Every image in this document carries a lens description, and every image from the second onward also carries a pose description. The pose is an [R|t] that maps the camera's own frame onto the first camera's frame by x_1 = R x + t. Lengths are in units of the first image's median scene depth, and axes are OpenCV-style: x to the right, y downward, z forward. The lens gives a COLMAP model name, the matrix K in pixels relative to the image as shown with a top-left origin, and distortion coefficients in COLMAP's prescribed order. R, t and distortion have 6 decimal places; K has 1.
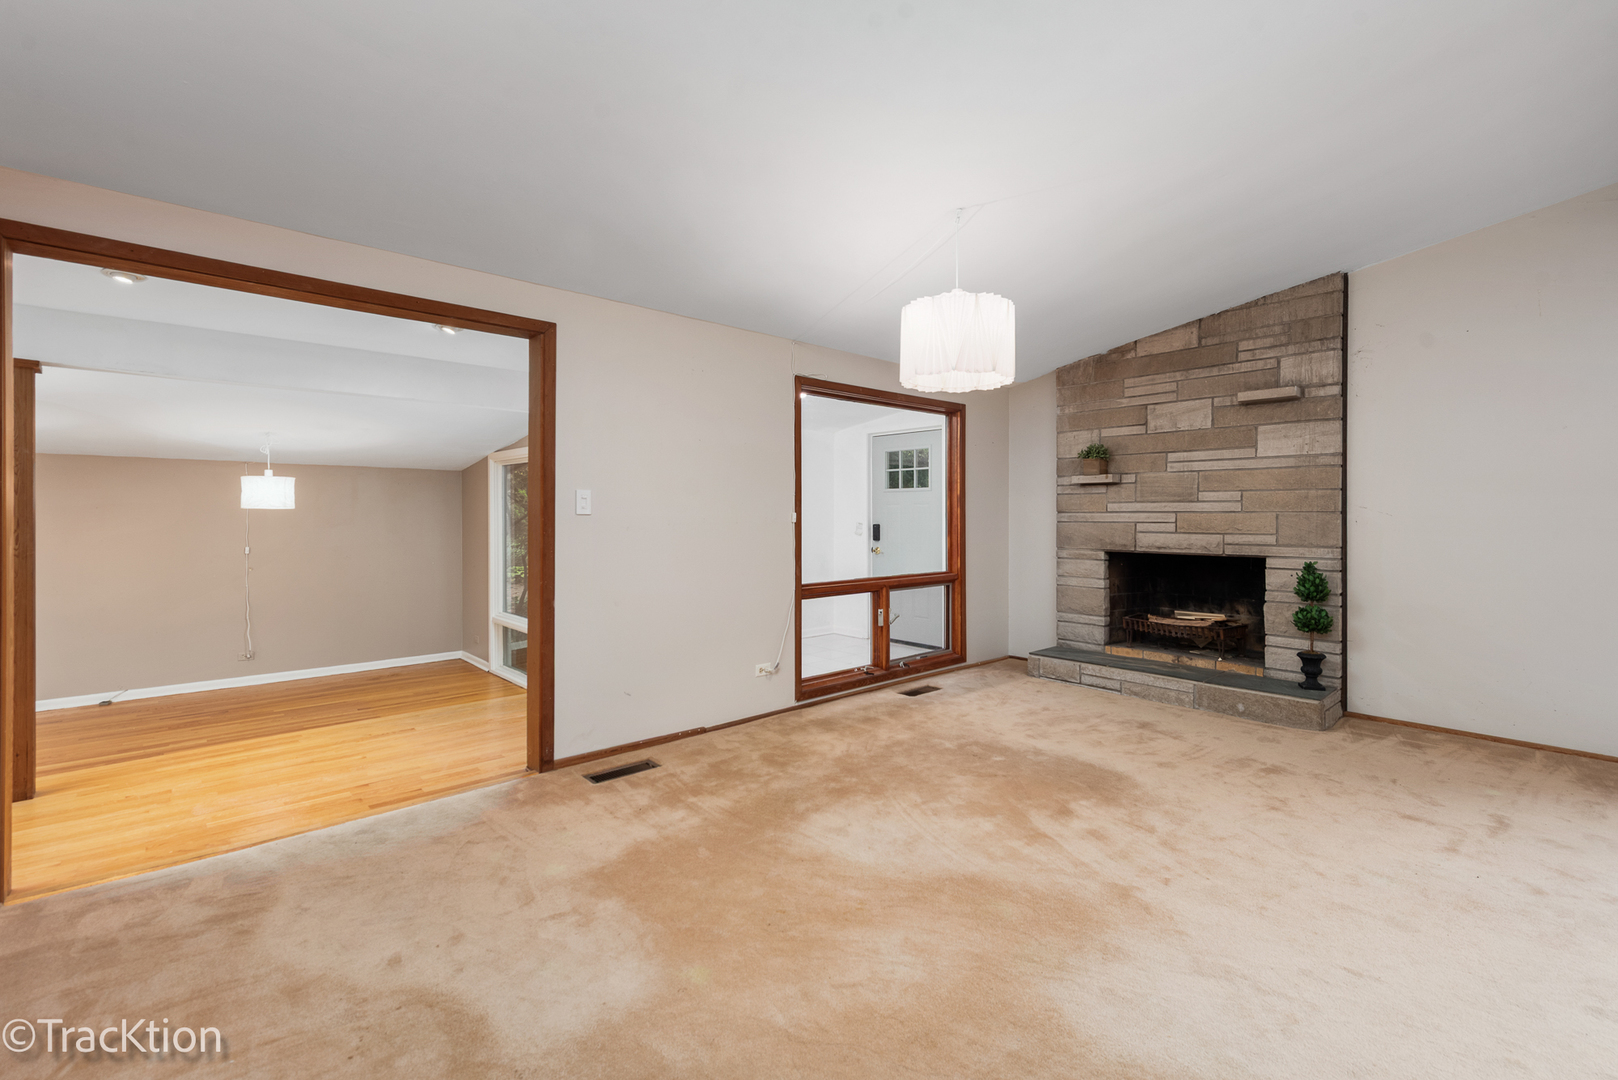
lens RADIAL K [[716.2, 0, 816.2], [0, 716.2, 520.4], [0, 0, 1]] dist [0.002878, -0.000303]
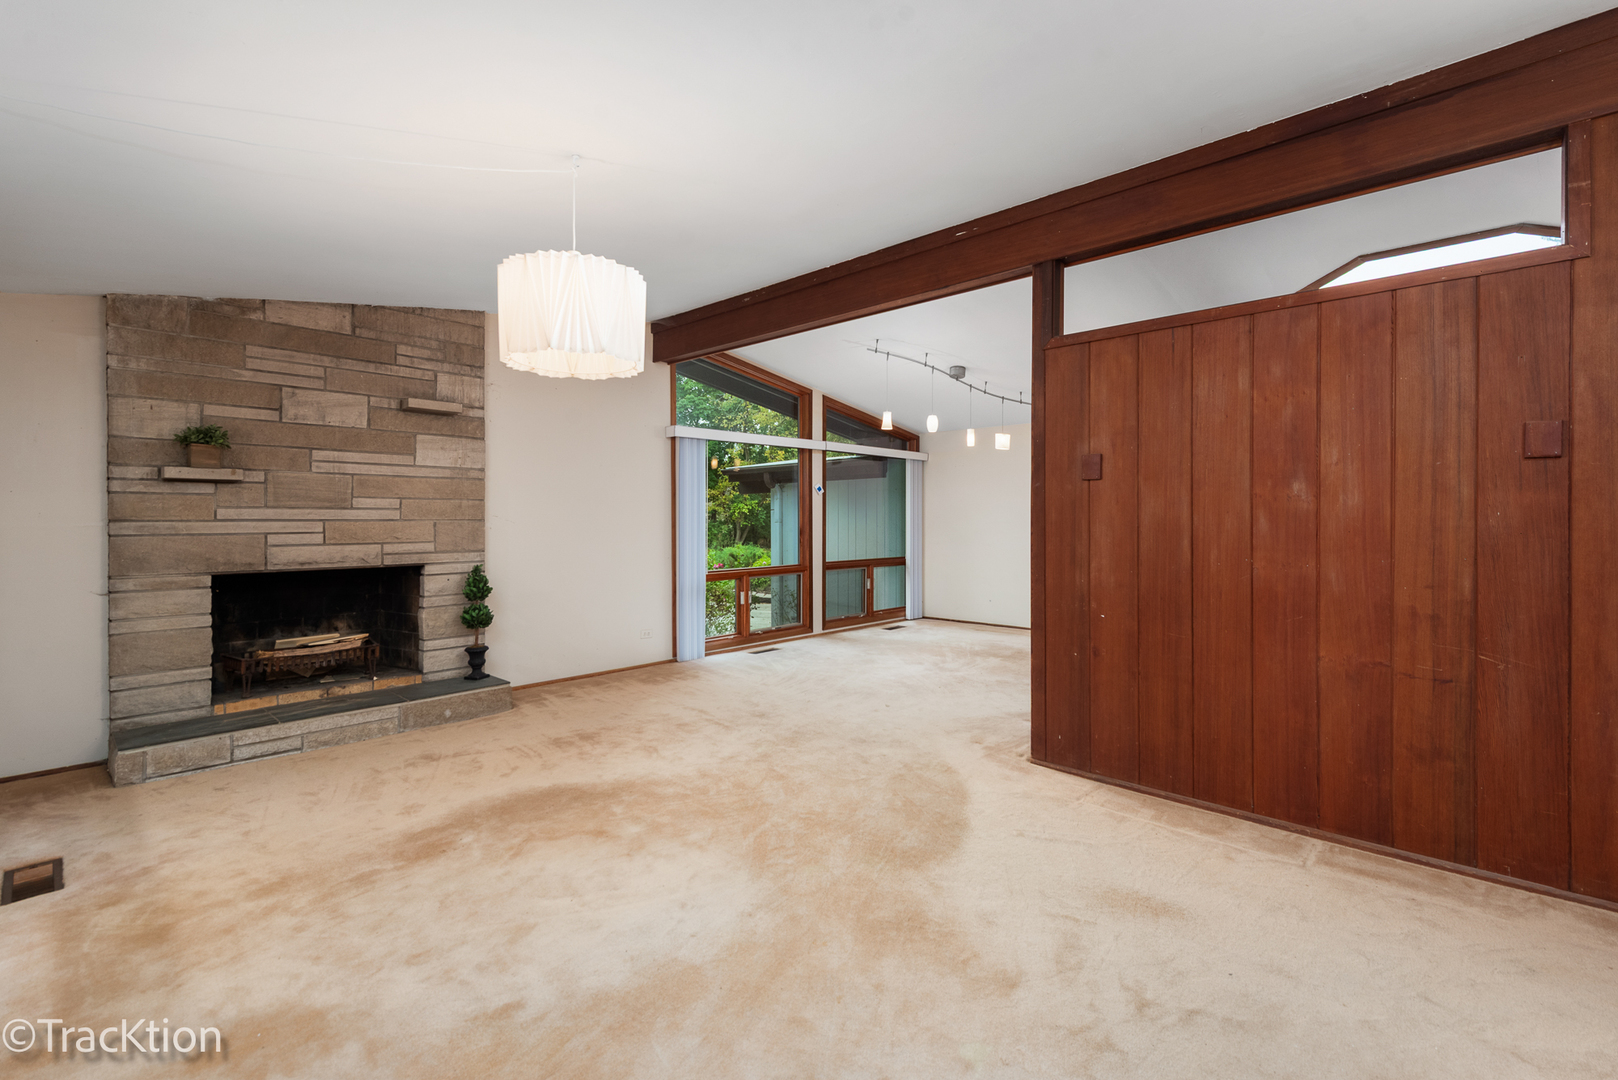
lens RADIAL K [[716.2, 0, 816.2], [0, 716.2, 520.4], [0, 0, 1]] dist [0.002878, -0.000303]
pose [[-0.094490, -0.004435, 0.995516, -0.417838], [0.008881, 0.999947, 0.005298, -0.011197], [-0.995486, 0.009342, -0.094445, 0.518458]]
